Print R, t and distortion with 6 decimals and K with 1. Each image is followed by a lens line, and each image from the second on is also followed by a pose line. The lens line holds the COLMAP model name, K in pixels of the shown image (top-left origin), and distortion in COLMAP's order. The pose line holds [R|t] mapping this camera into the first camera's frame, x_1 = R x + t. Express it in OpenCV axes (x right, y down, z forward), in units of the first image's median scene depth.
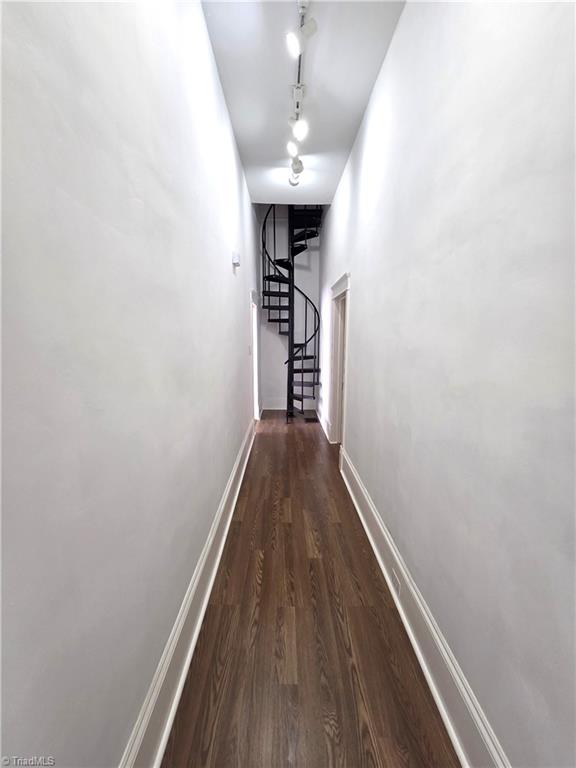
lens RADIAL K [[314.8, 0, 287.4], [0, 314.8, 386.6], [0, 0, 1]] dist [0.000204, 0.000690]
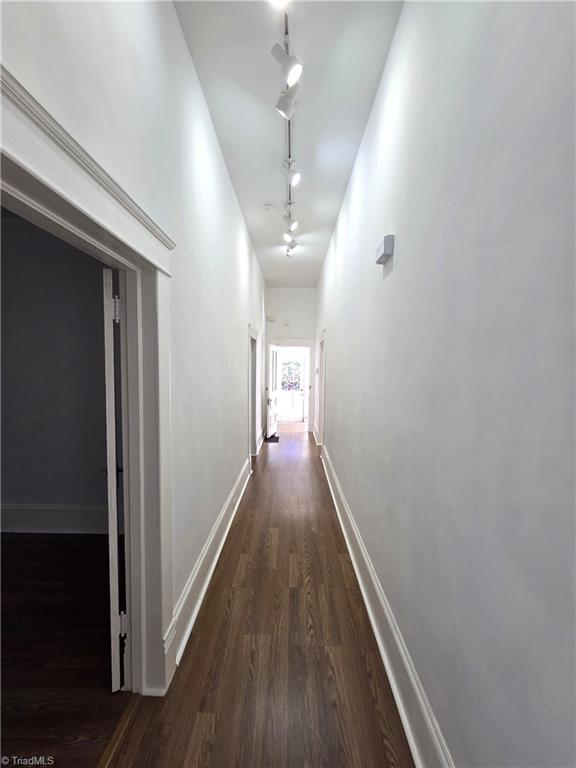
lens RADIAL K [[314.8, 0, 288.0], [0, 314.8, 384.1], [0, 0, 1]] dist [0.000204, 0.000690]
pose [[-0.999602, -0.013053, 0.025018, 0.000462], [-0.007065, 0.974113, 0.225950, -0.310064], [-0.027320, 0.225683, -0.973818, 1.759806]]
